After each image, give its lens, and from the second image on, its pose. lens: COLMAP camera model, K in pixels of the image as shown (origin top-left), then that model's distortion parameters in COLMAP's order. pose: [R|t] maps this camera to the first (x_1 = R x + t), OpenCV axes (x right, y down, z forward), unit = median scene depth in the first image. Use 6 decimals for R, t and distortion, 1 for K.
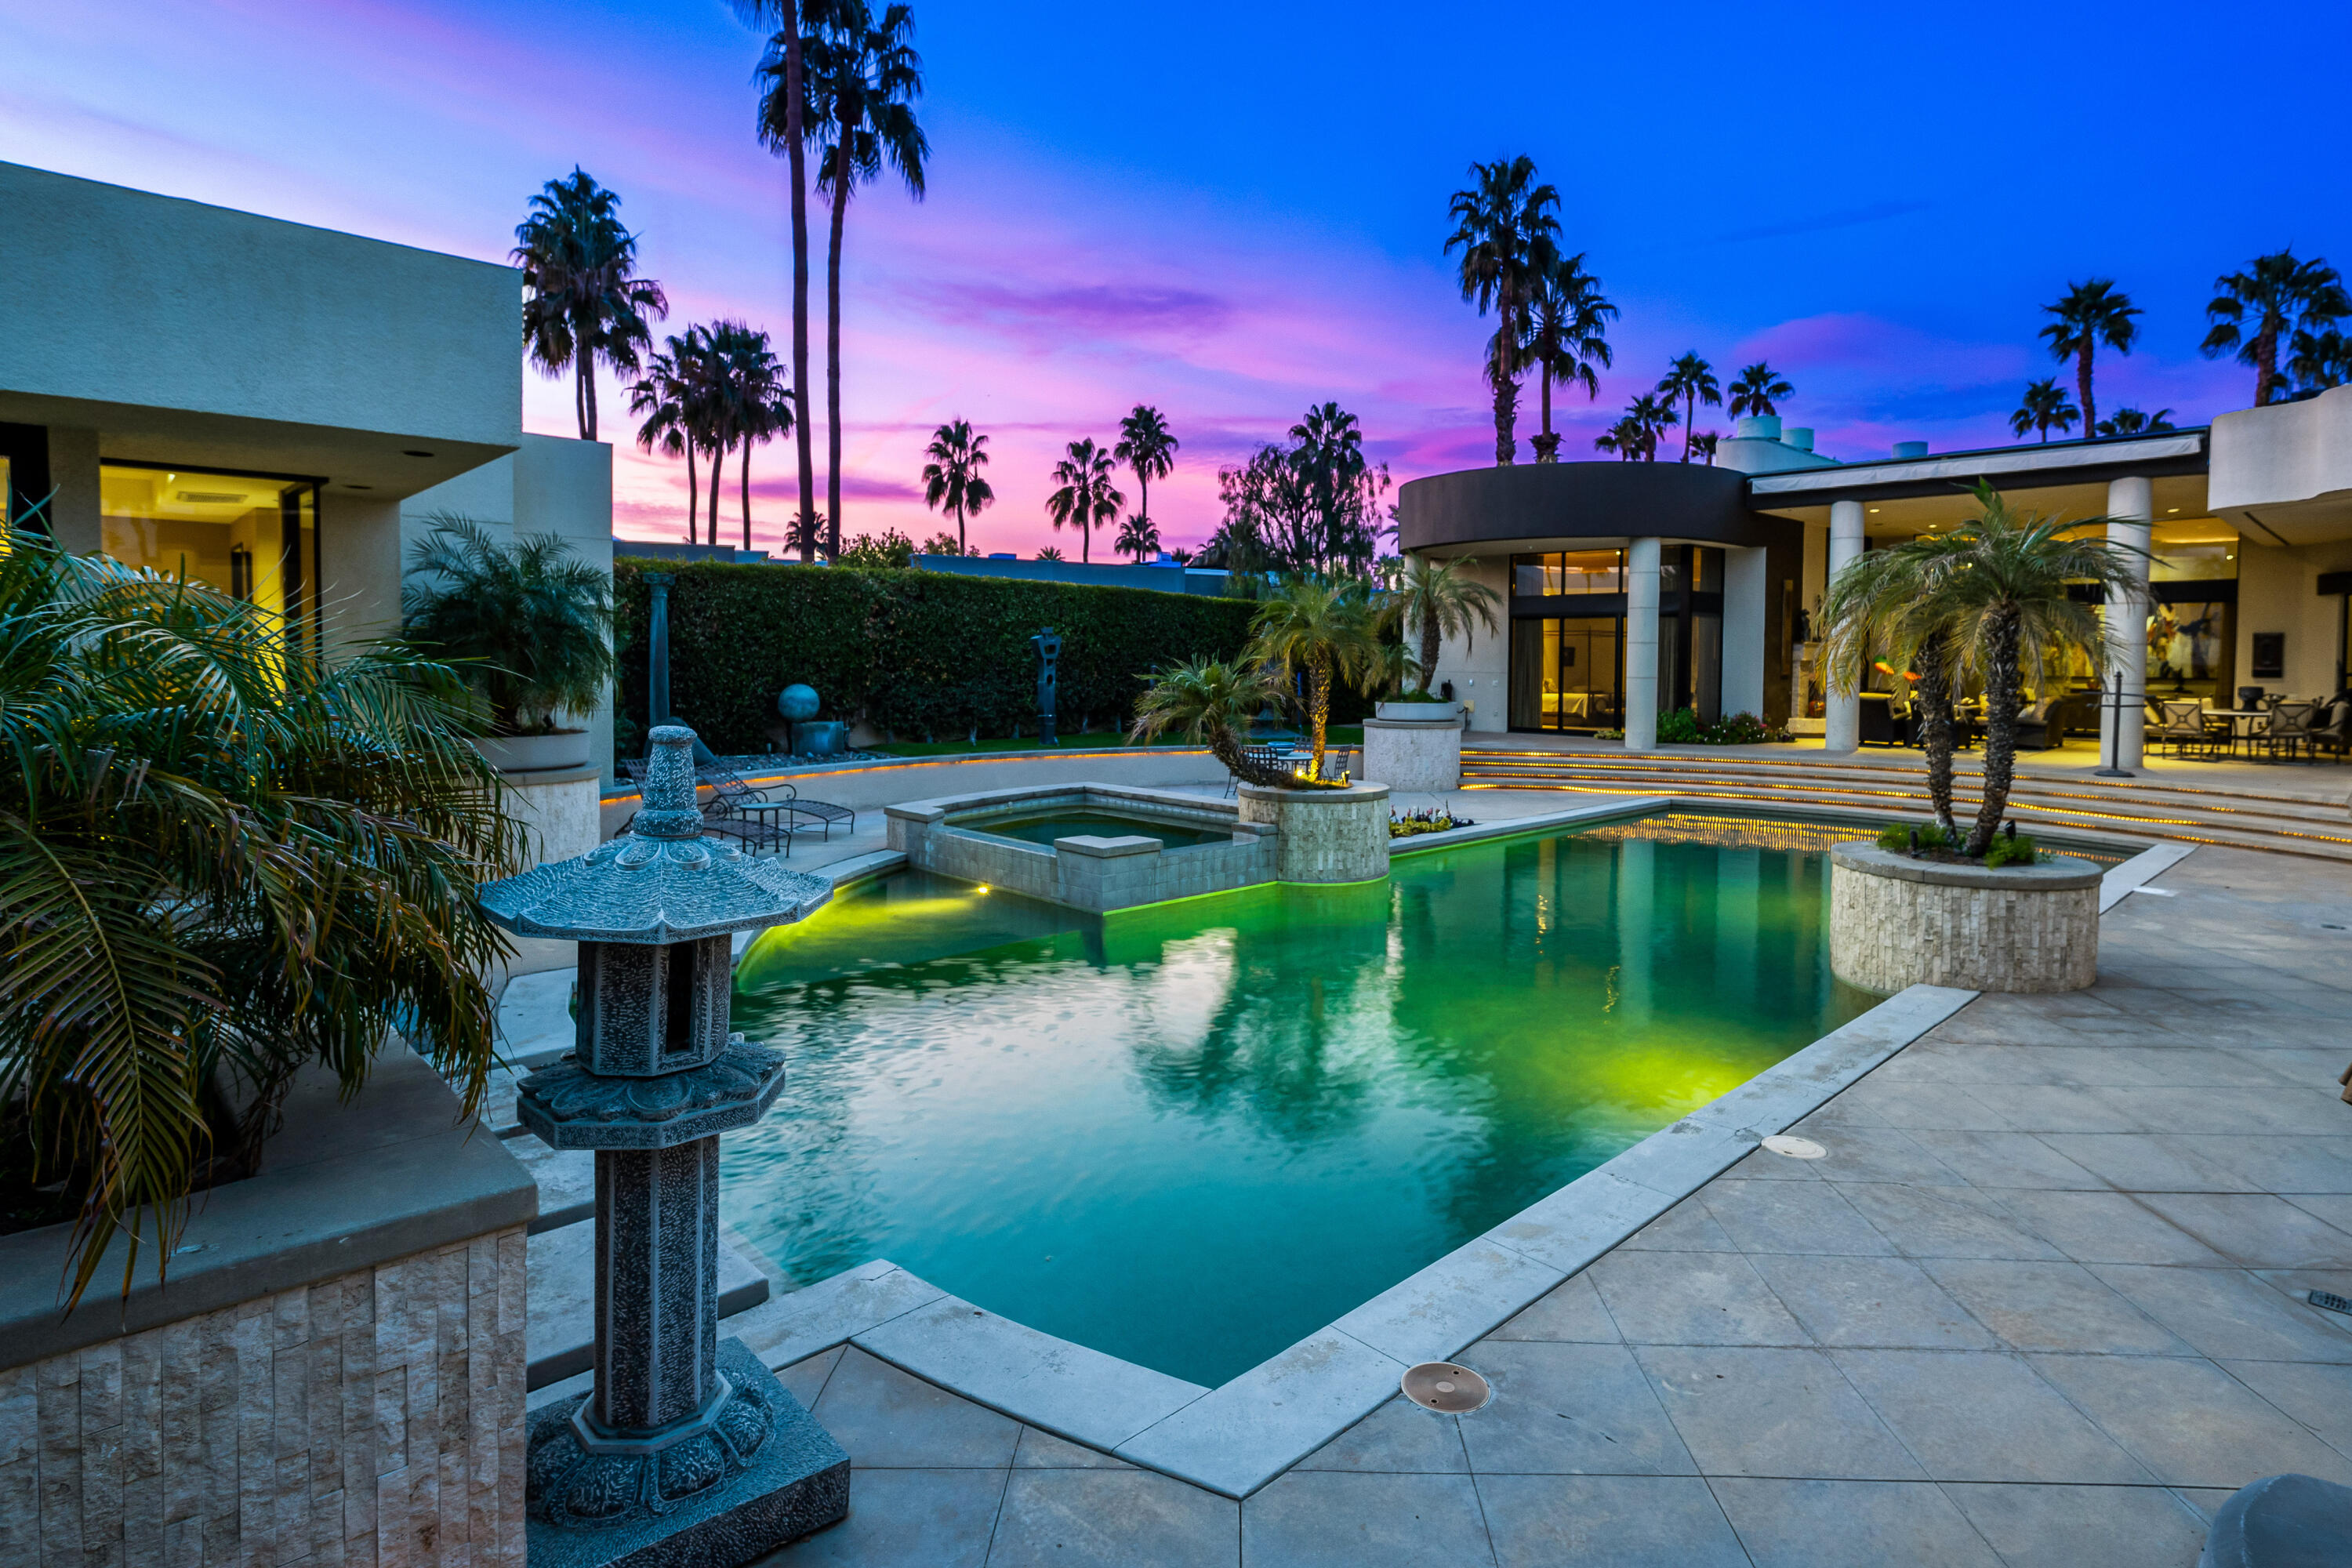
lens RADIAL K [[1195.9, 0, 1228.0], [0, 1195.9, 696.5], [0, 0, 1]] dist [-0.002188, -0.000416]
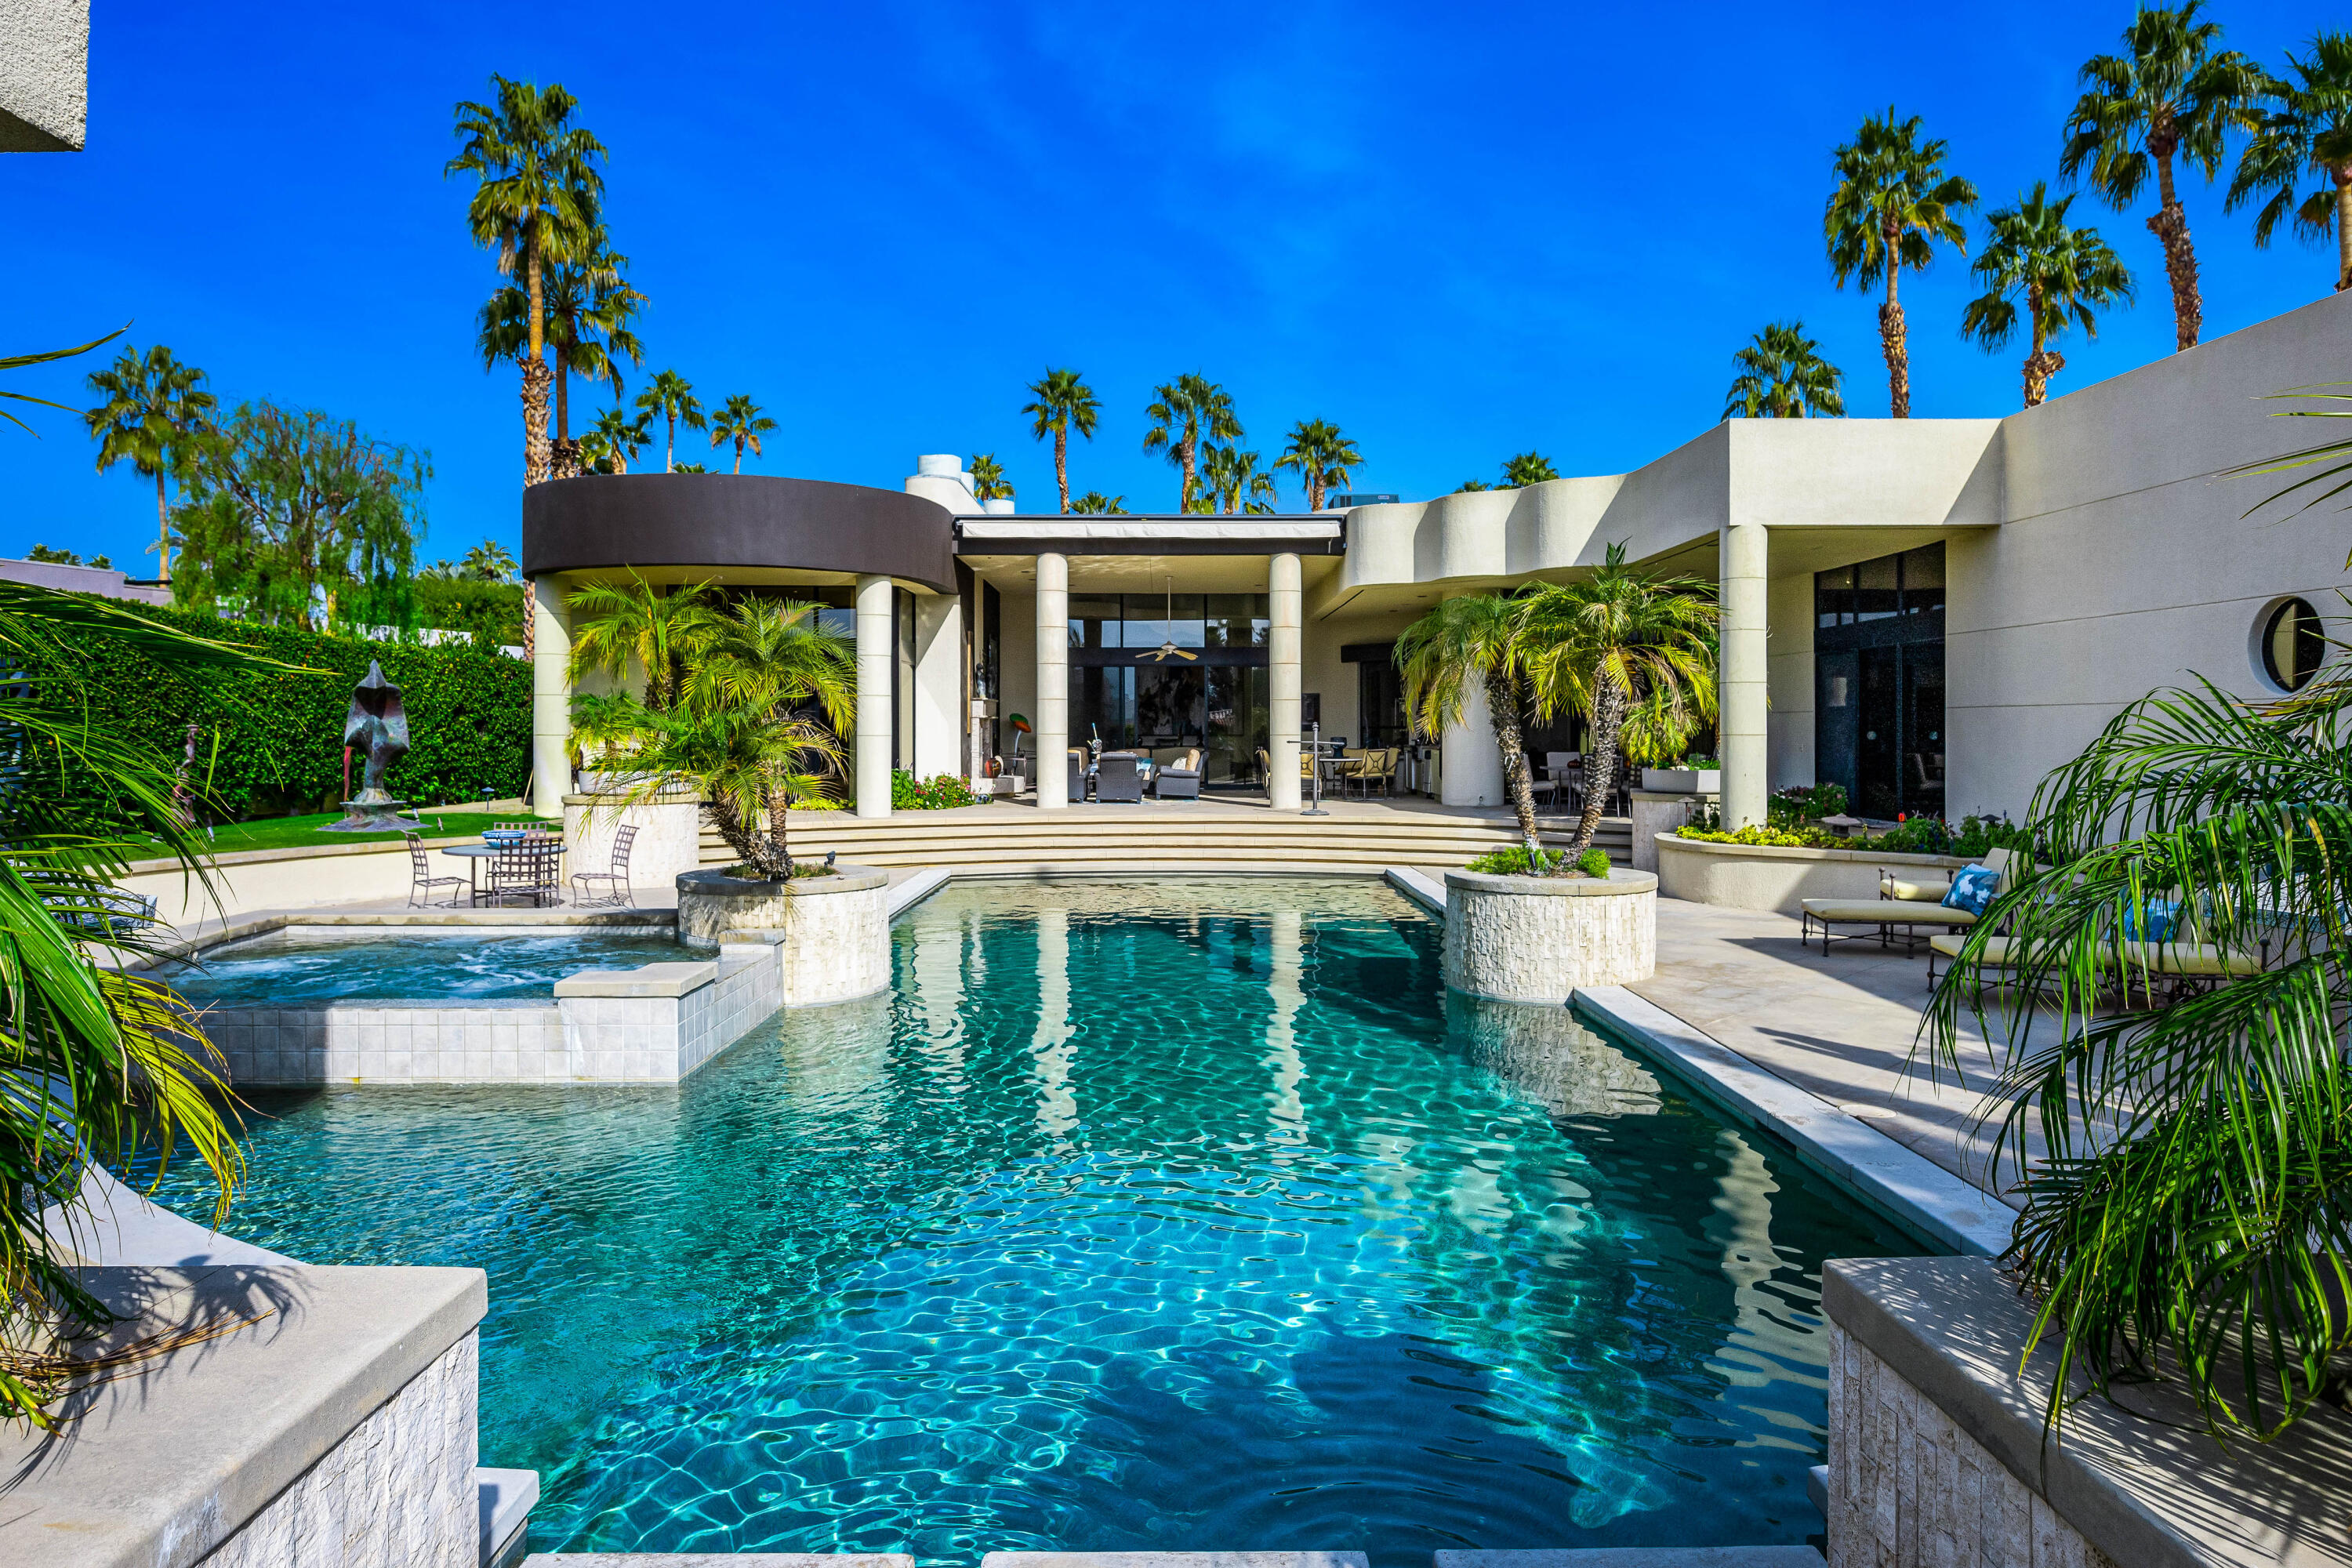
lens RADIAL K [[1394.9, 0, 1183.2], [0, 1394.9, 731.9], [0, 0, 1]] dist [-0.001074, -0.000610]
pose [[0.694766, -0.008168, 0.719189, -0.118197], [0.029070, 0.999437, -0.016732, 0.002640], [-0.718648, 0.032532, 0.694613, 0.068398]]
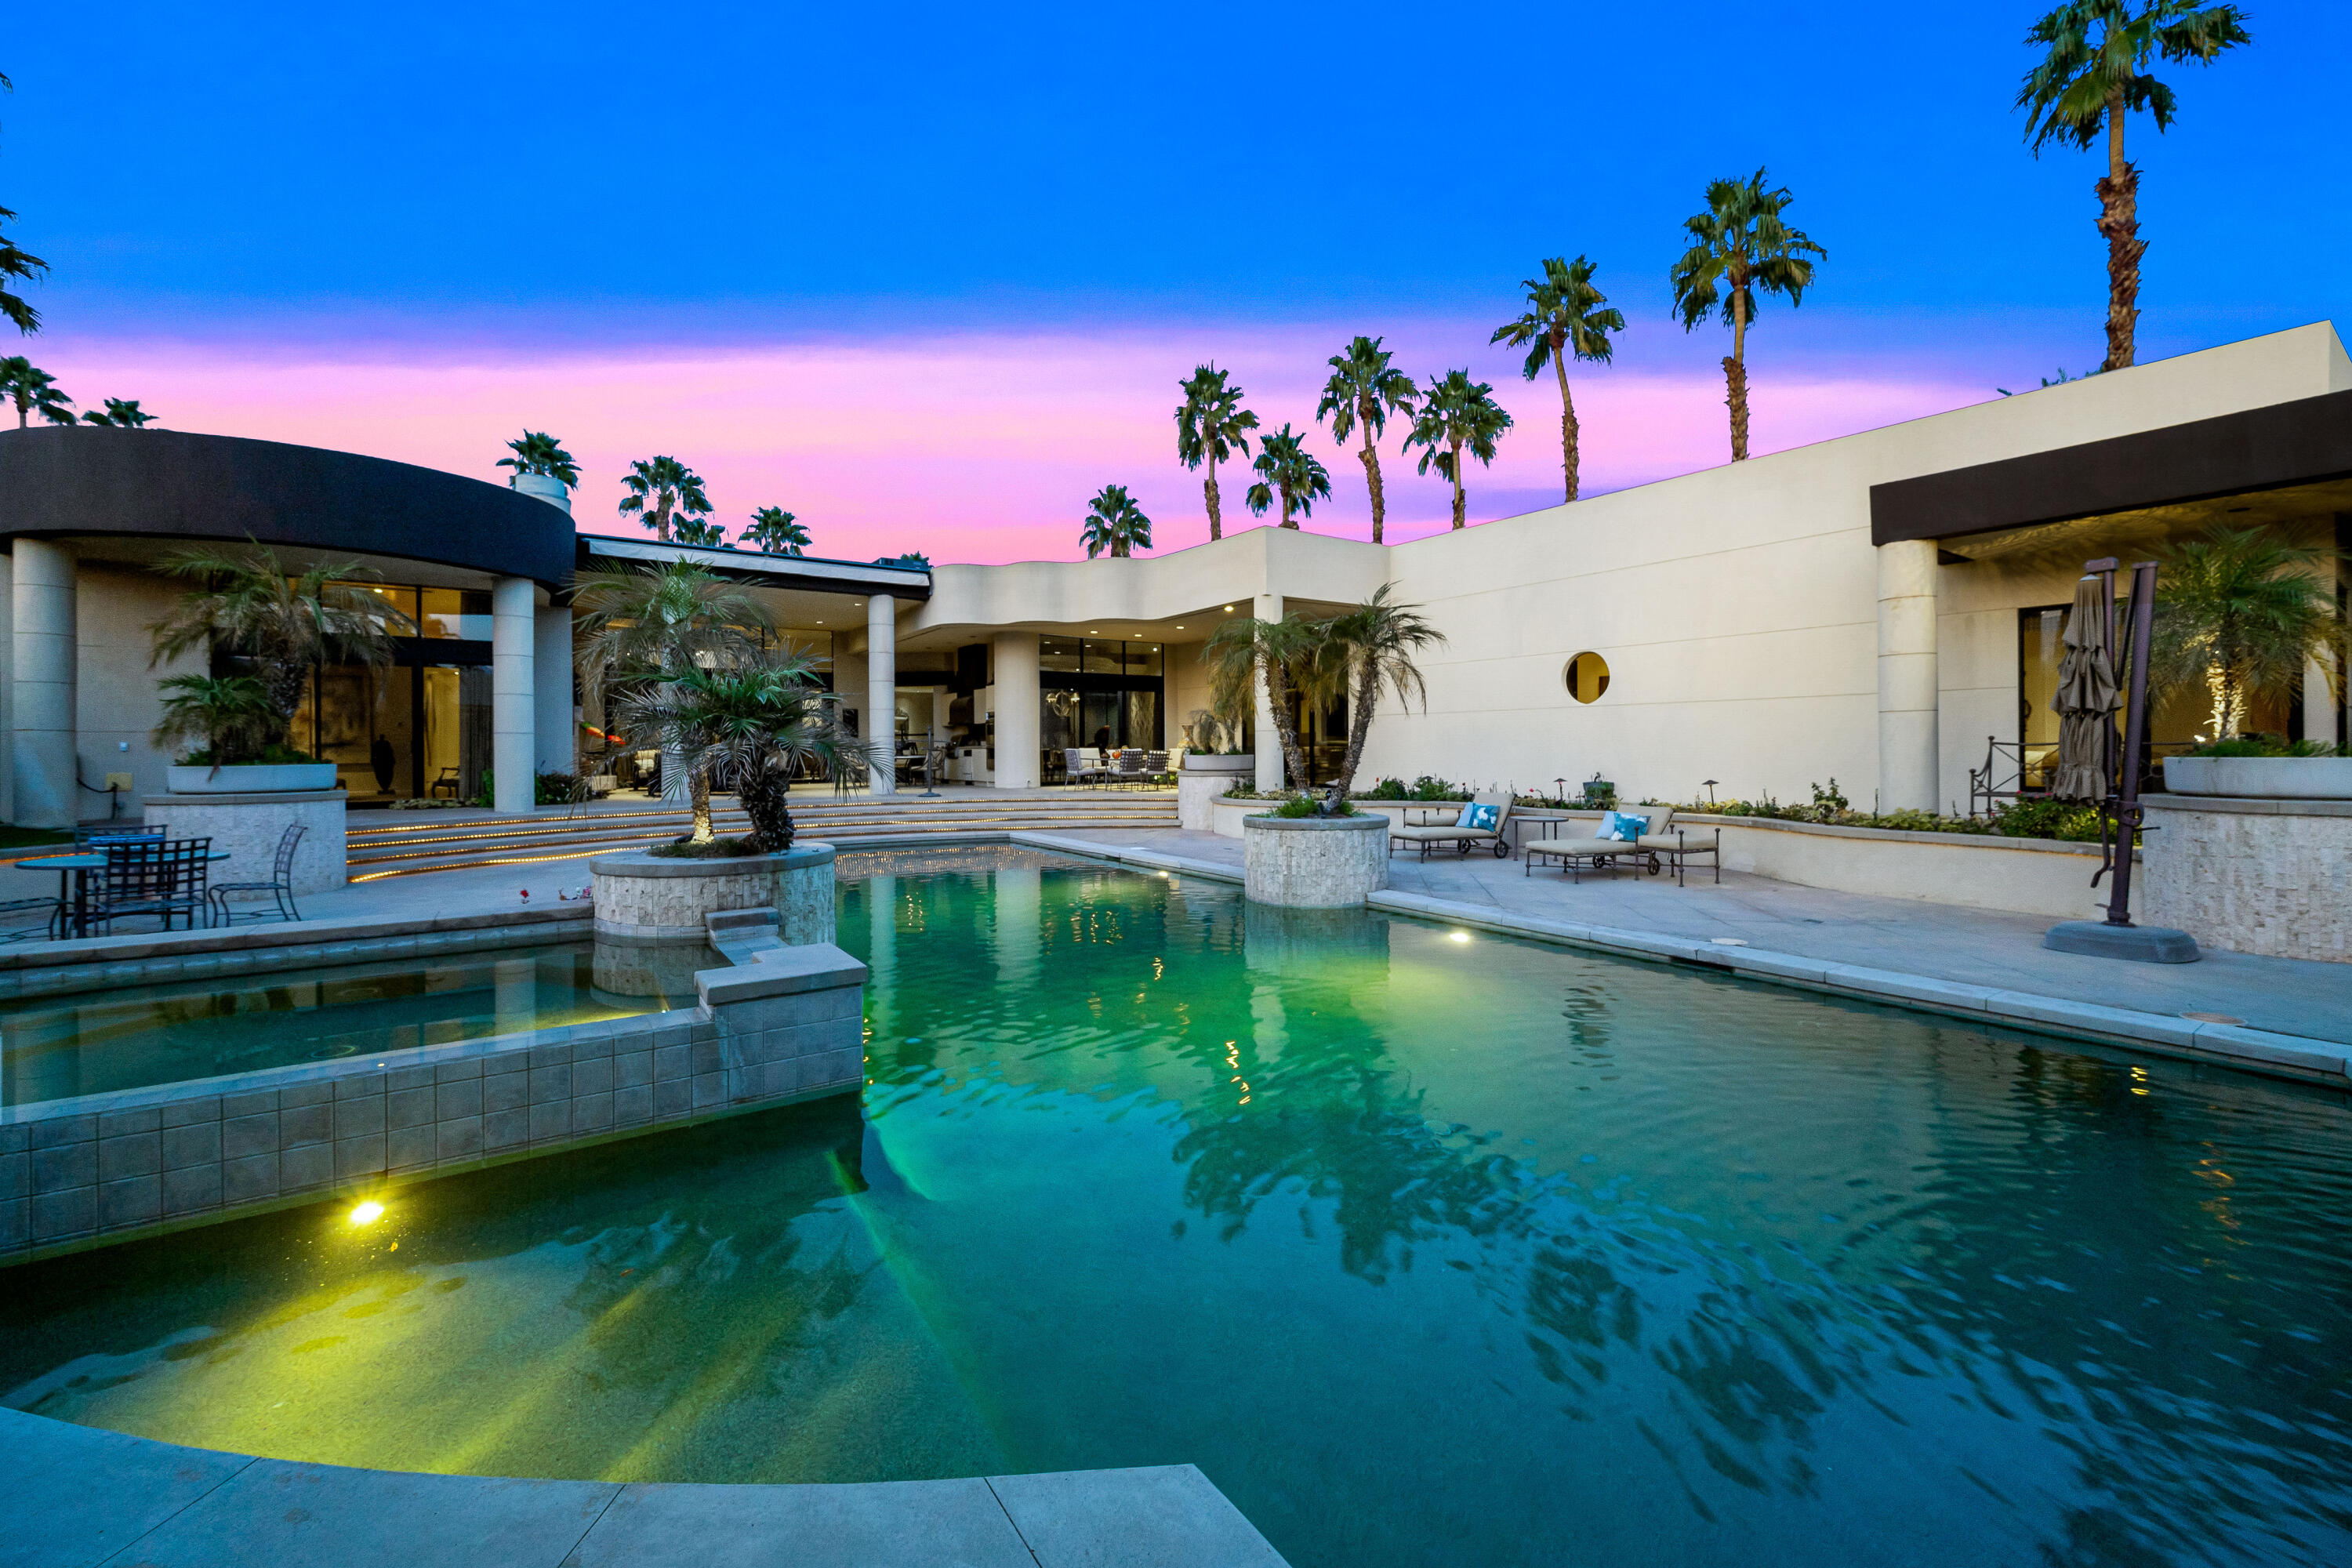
lens RADIAL K [[929.0, 0, 1185.8], [0, 929.0, 749.2], [0, 0, 1]] dist [-0.000263, -0.000124]
pose [[0.175981, -0.008701, 0.984355, -0.130948], [0.038110, 0.999272, 0.002020, 0.007340], [-0.983656, 0.037158, 0.176184, 0.196458]]
